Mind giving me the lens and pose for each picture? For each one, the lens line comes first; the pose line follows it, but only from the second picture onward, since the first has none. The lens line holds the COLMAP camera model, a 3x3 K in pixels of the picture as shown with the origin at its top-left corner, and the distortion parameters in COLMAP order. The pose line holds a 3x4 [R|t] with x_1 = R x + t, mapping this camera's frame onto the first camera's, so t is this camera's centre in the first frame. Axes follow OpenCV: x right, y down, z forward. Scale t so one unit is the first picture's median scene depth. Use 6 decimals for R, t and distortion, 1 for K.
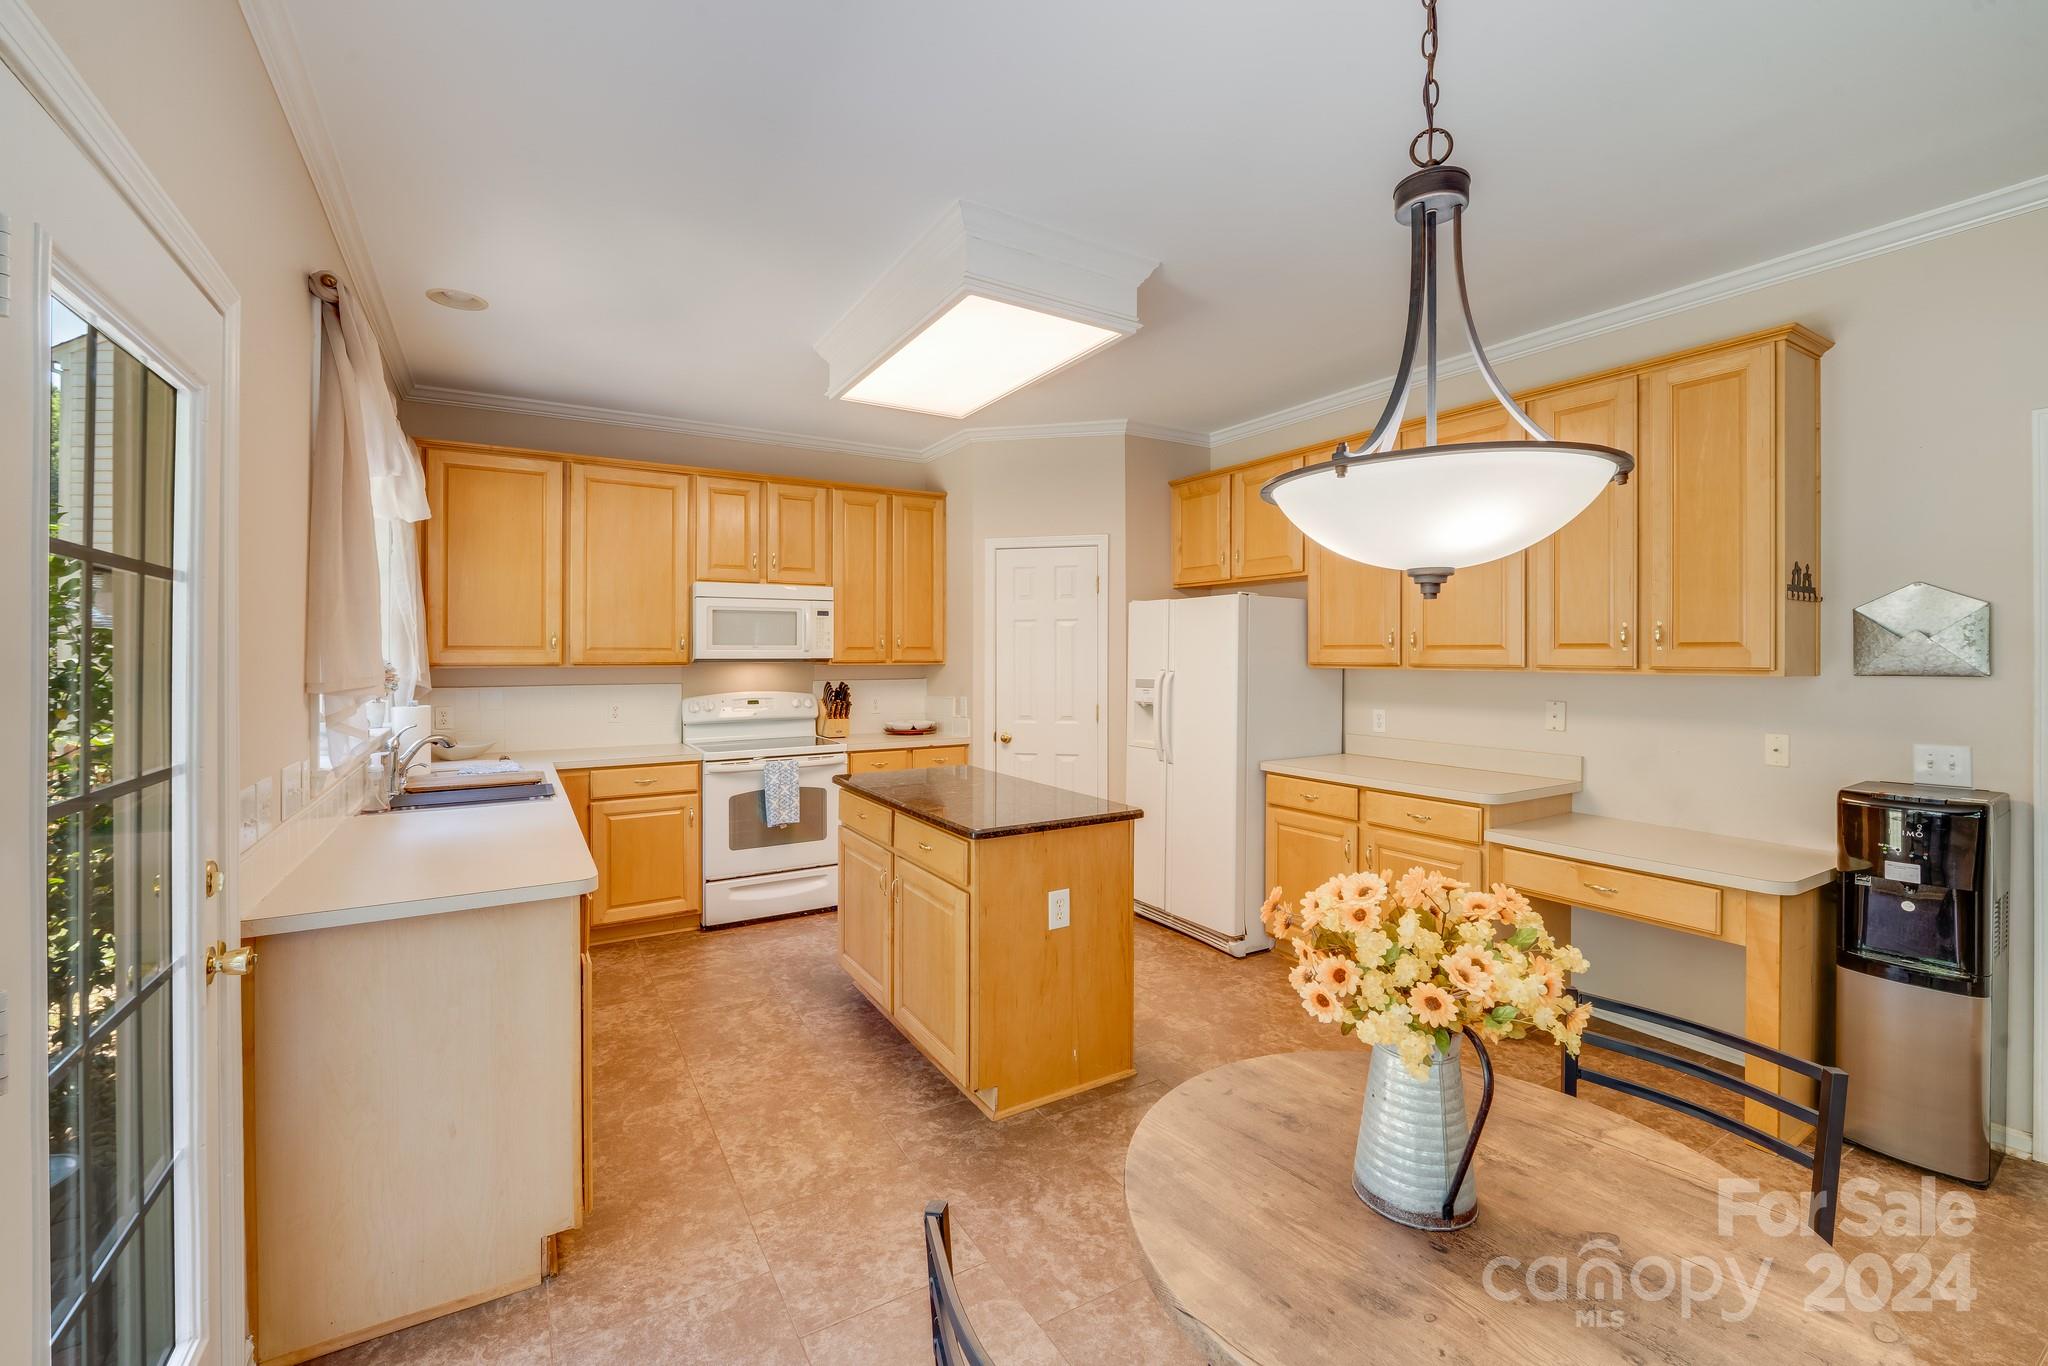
lens RADIAL K [[848.1, 0, 1017.6], [0, 848.1, 648.4], [0, 0, 1]] dist [0.000179, -0.000178]
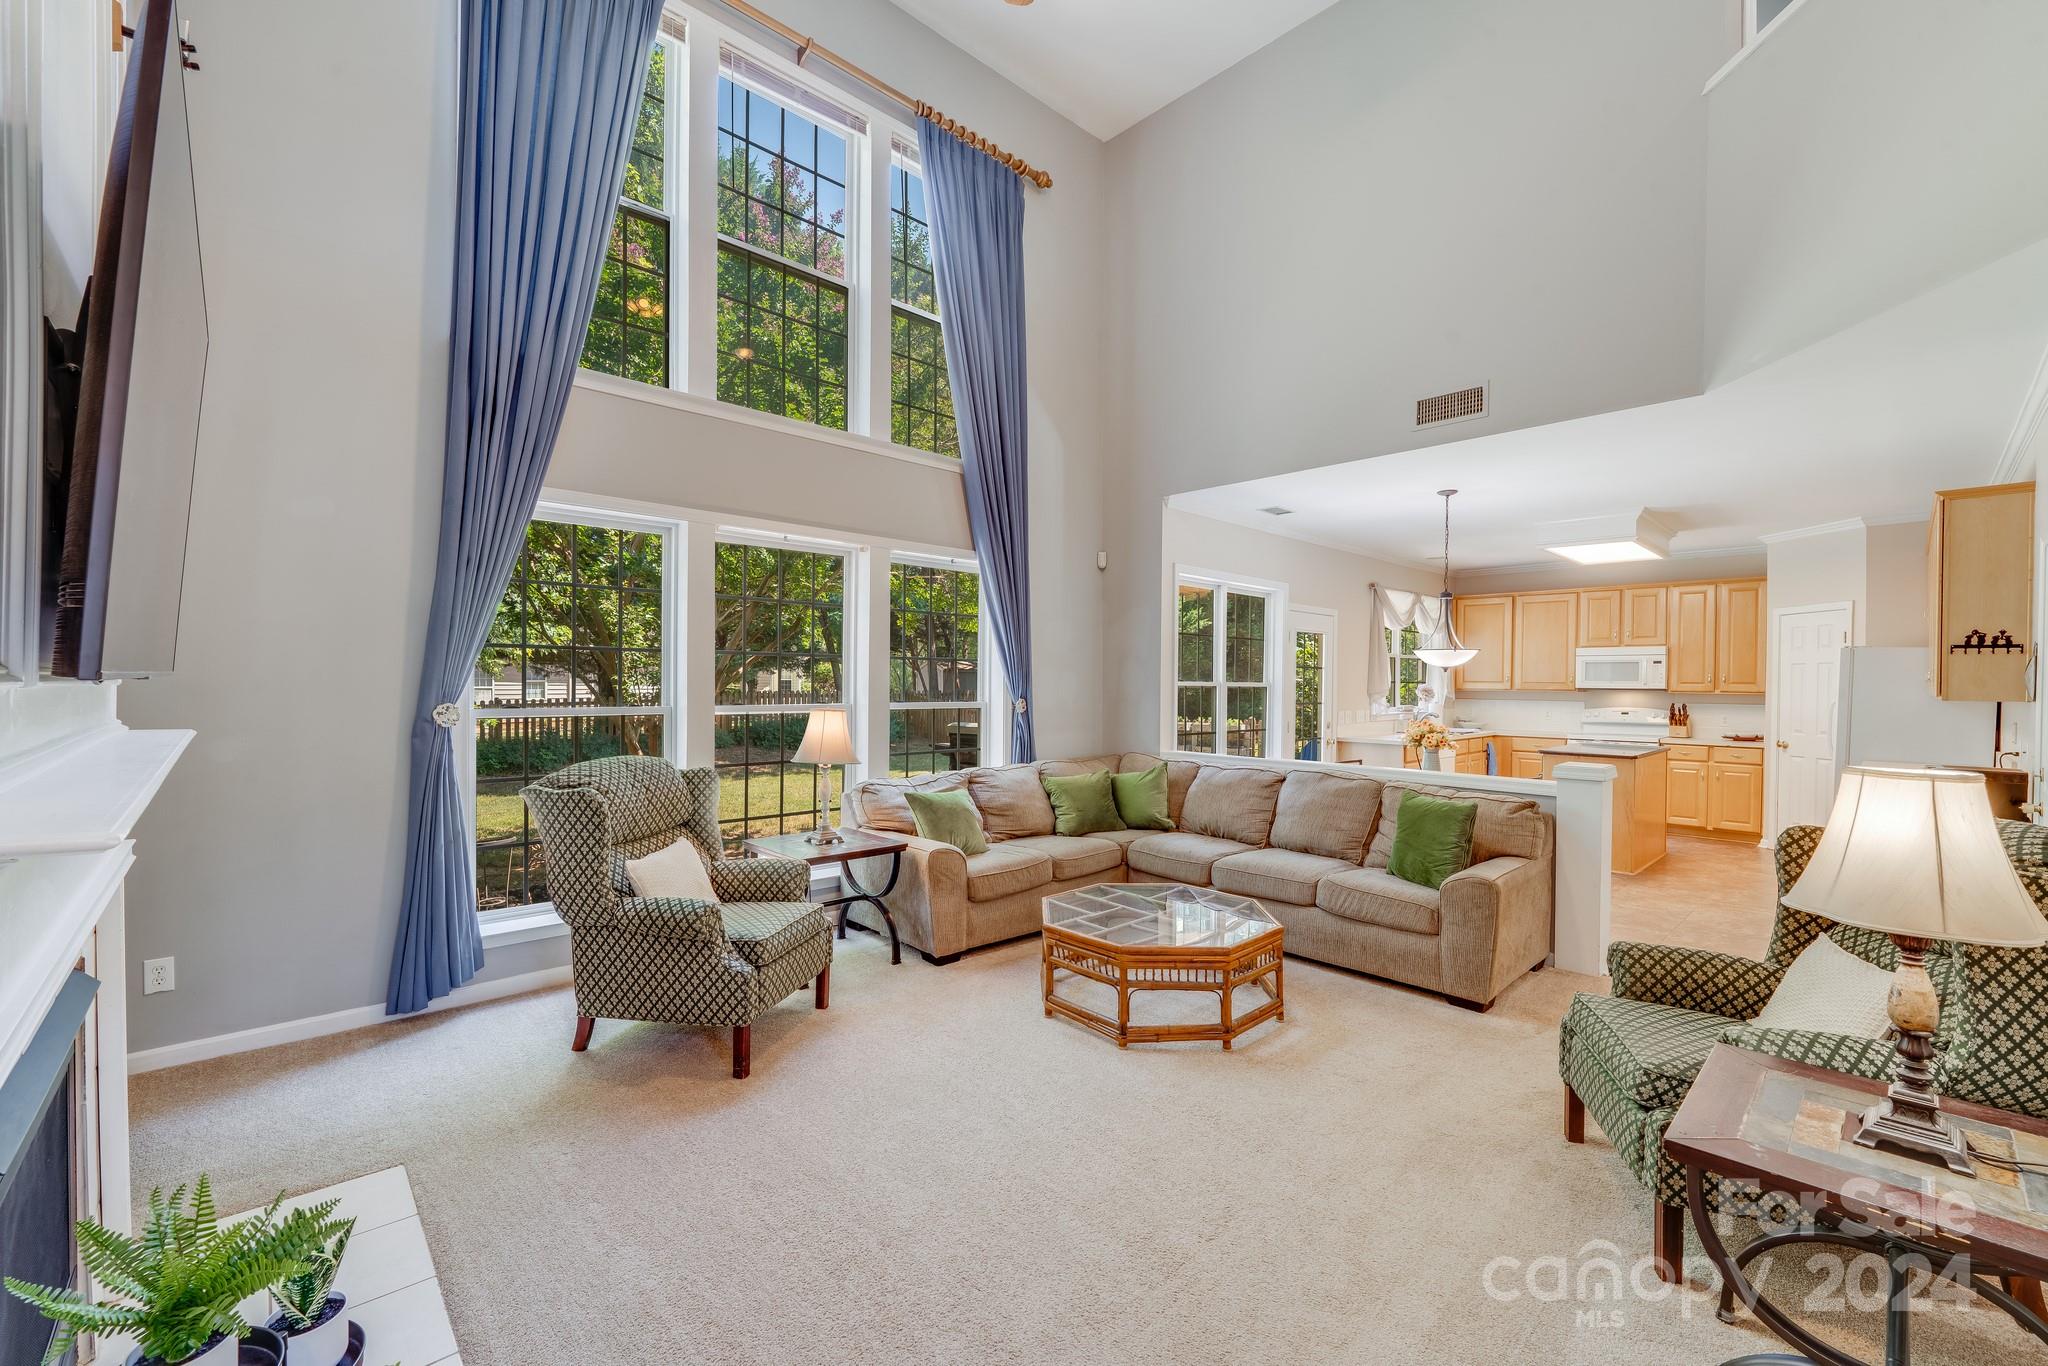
lens RADIAL K [[834.4, 0, 1014.0], [0, 834.4, 690.5], [0, 0, 1]] dist [-0.015016, 0.003172]
pose [[0.208817, 0.011414, -0.977888, 1.219482], [-0.006156, 0.999927, 0.010357, 0.006573], [0.977935, 0.003857, 0.208872, -0.659611]]
